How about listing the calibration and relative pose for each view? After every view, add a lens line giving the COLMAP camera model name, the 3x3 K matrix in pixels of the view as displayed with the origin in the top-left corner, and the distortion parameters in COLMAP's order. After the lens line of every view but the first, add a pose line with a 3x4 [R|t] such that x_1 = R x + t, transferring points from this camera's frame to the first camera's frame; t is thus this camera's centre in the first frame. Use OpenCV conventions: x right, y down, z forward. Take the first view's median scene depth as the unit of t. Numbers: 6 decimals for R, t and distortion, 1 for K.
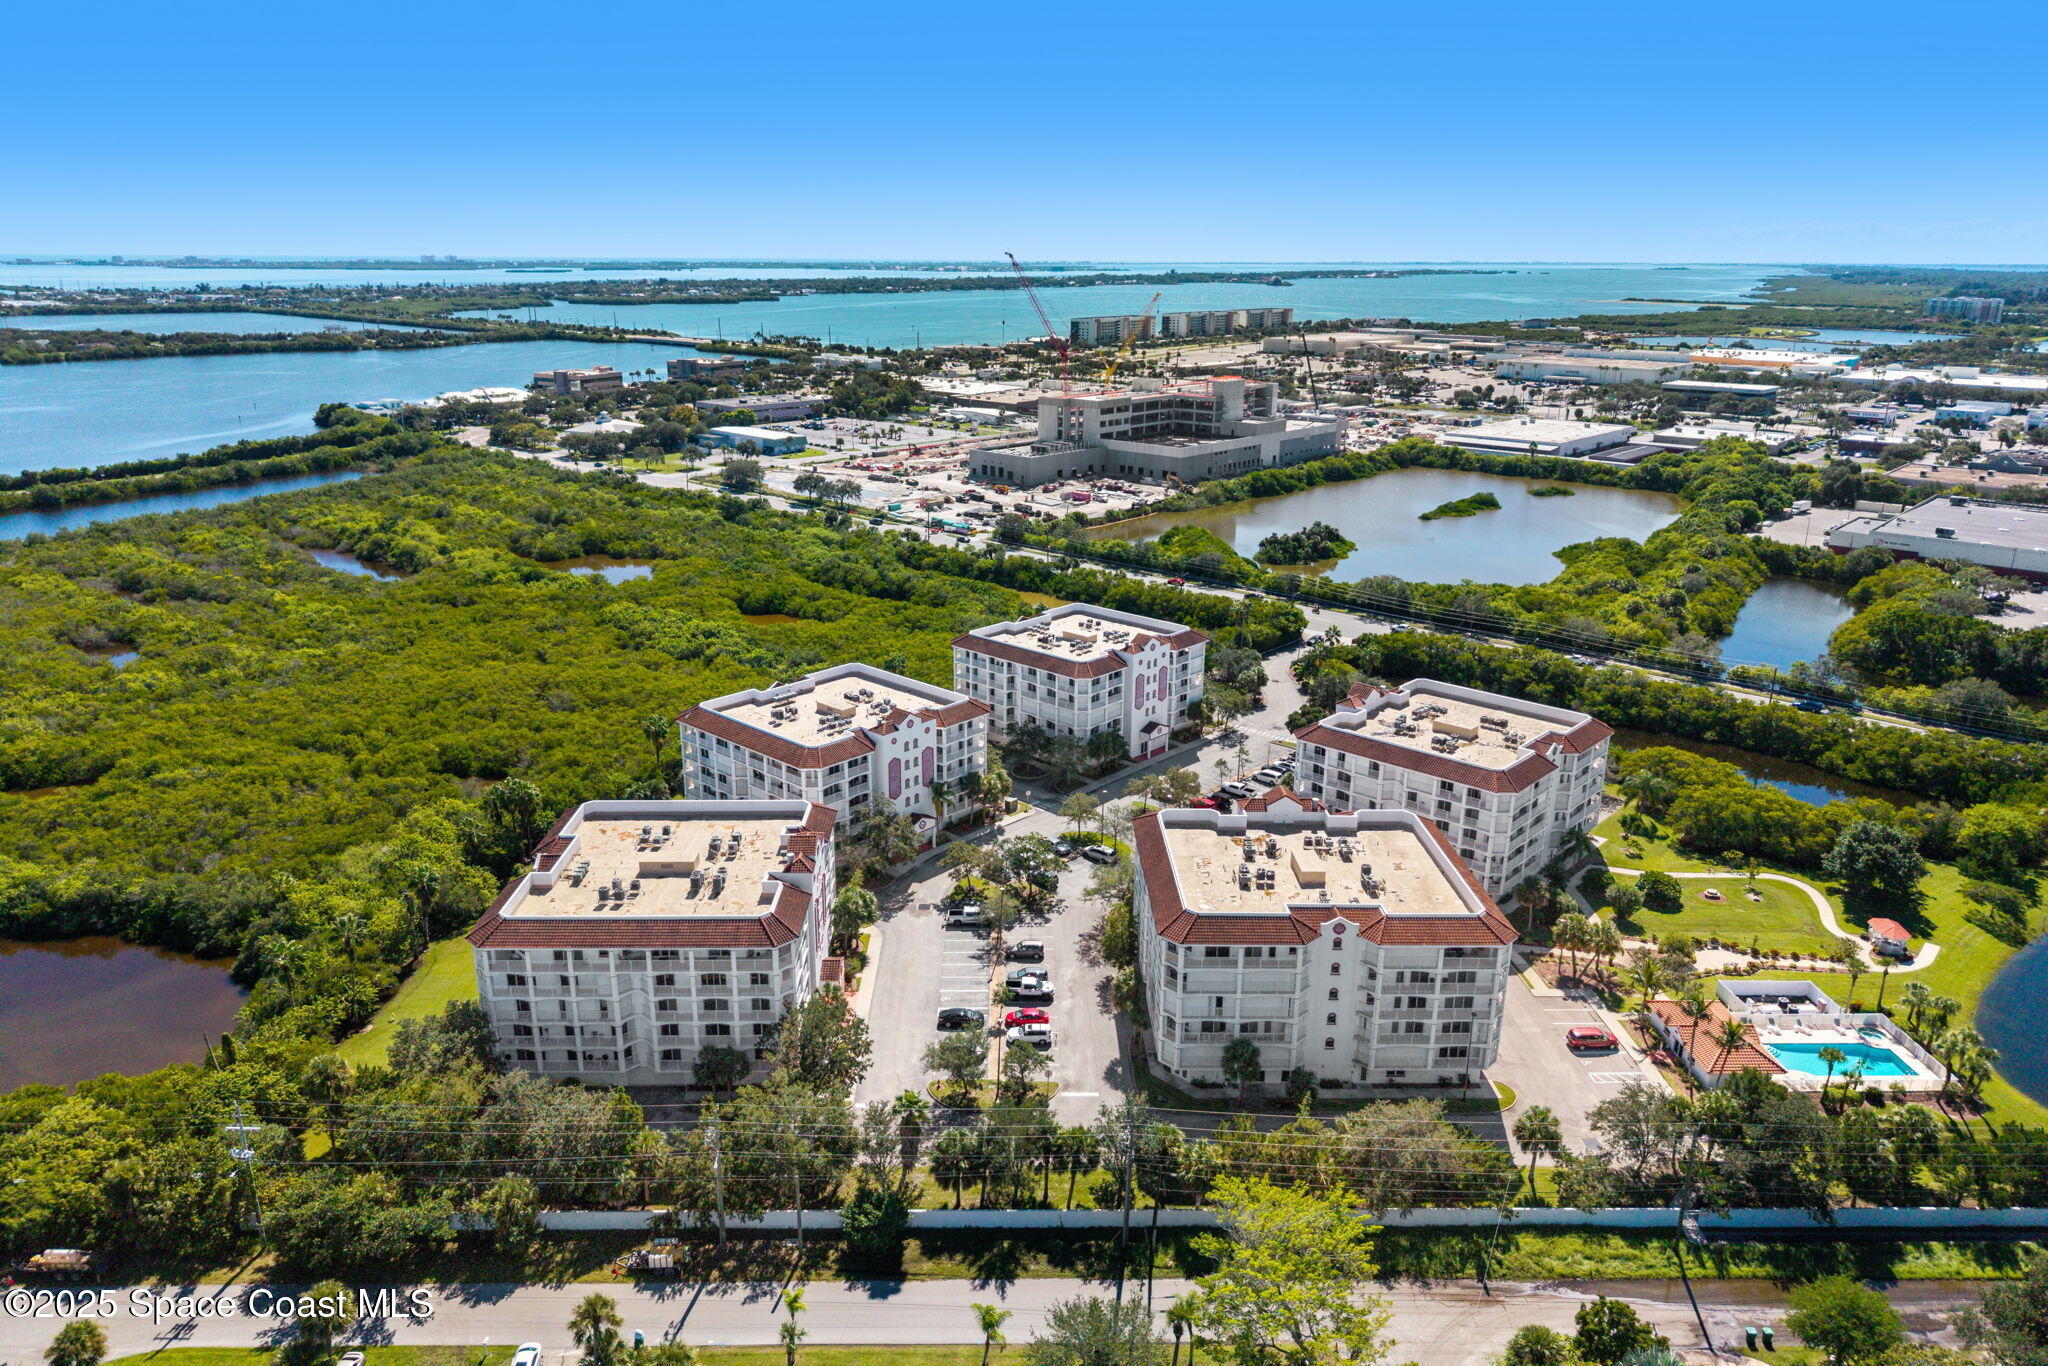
lens RADIAL K [[1379.8, 0, 1016.9], [0, 1379.8, 680.9], [0, 0, 1]] dist [0.029546, -0.048289]
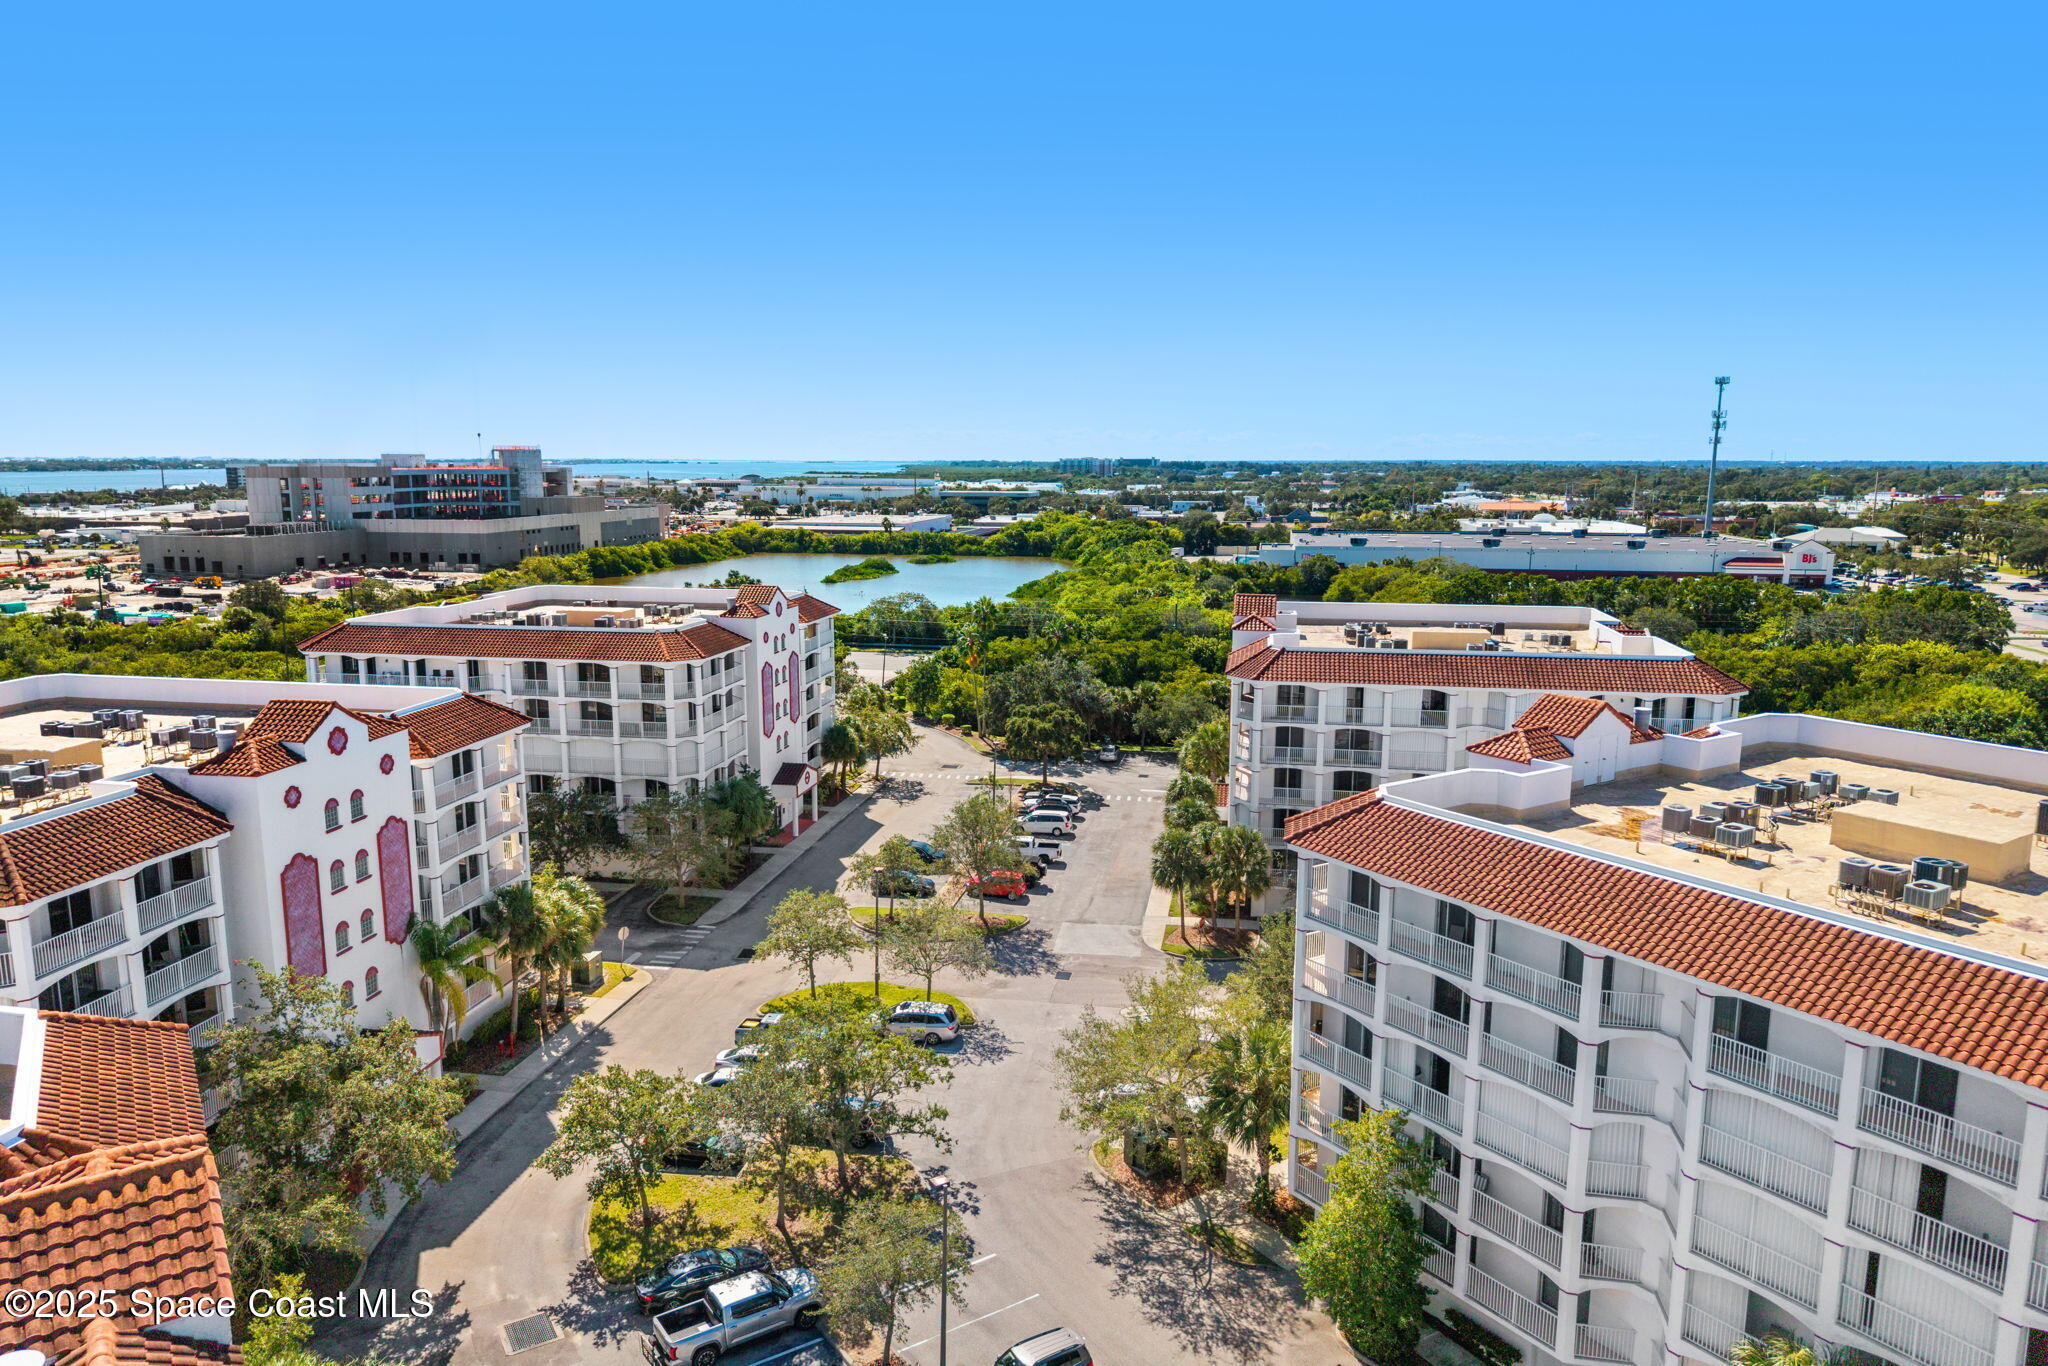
lens RADIAL K [[1379.8, 0, 1035.9], [0, 1379.8, 682.4], [0, 0, 1]] dist [0.029546, -0.048289]
pose [[0.833808, -0.093646, 0.544053, -0.112512], [0.167002, 0.982120, -0.086897, 0.070450], [-0.526188, 0.163313, 0.834539, 0.641035]]
